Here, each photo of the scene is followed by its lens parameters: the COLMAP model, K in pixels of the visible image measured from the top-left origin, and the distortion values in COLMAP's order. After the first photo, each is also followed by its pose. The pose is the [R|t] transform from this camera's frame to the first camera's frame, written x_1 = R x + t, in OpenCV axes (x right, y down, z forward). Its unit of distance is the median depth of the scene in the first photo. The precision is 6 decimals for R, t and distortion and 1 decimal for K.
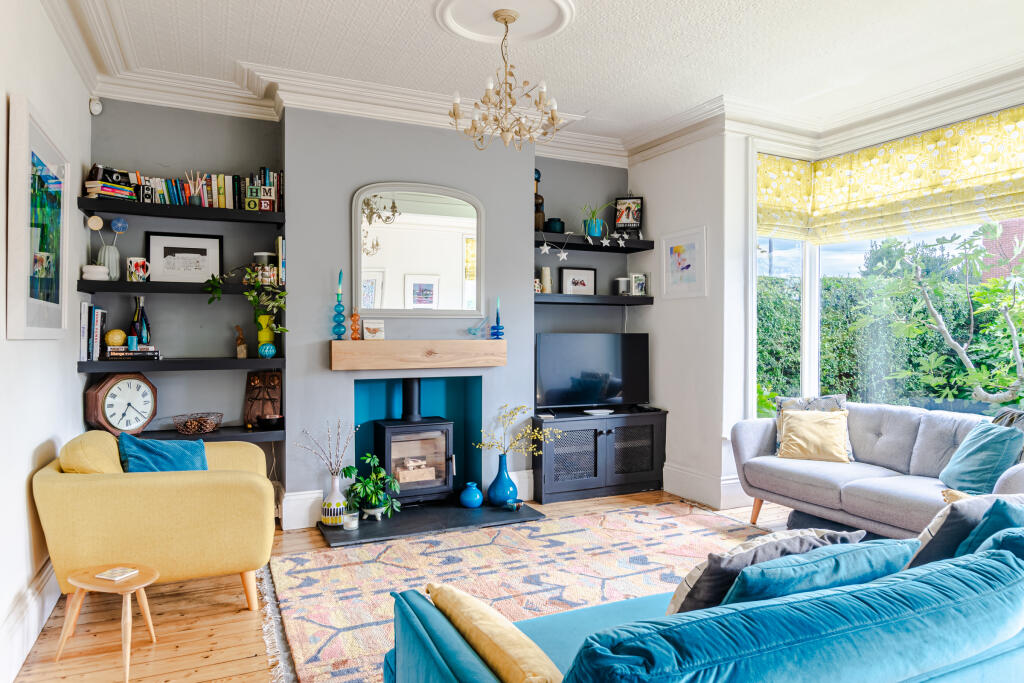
lens RADIAL K [[658.0, 0, 519.7], [0, 658.0, 340.9], [0, 0, 1]] dist [-0.007341, 0.000595]
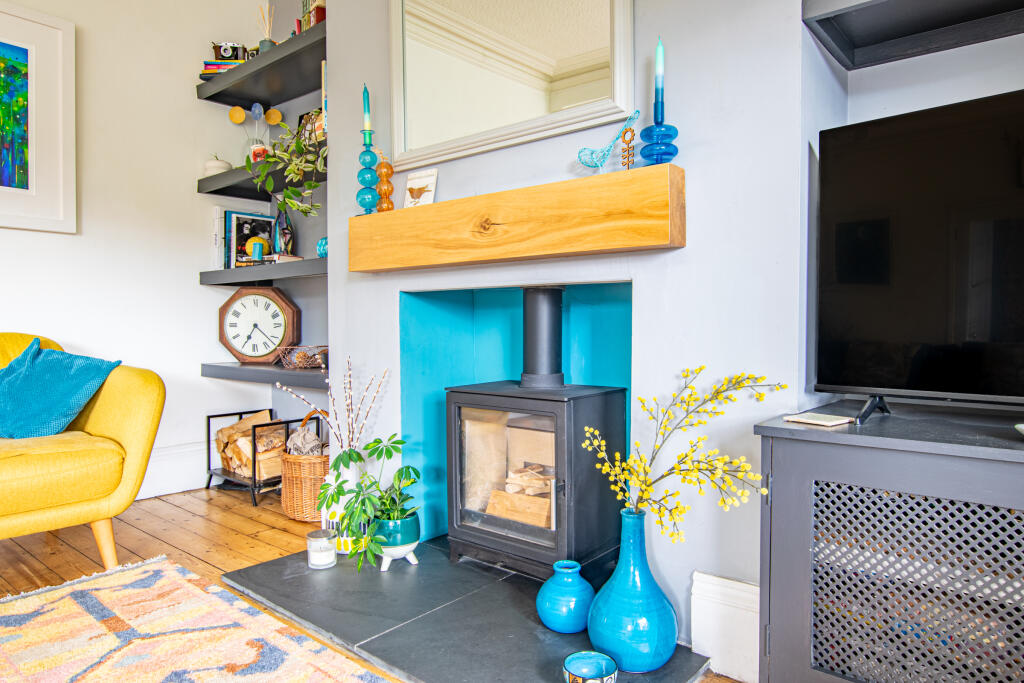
lens RADIAL K [[650.3, 0, 516.3], [0, 650.3, 341.5], [0, 0, 1]] dist [0.002031, 0.002400]
pose [[0.413265, 0.022427, -0.910335, 0.275055], [-0.010542, 0.999747, 0.019845, 0.091663], [0.910550, 0.001396, 0.413397, 0.907380]]
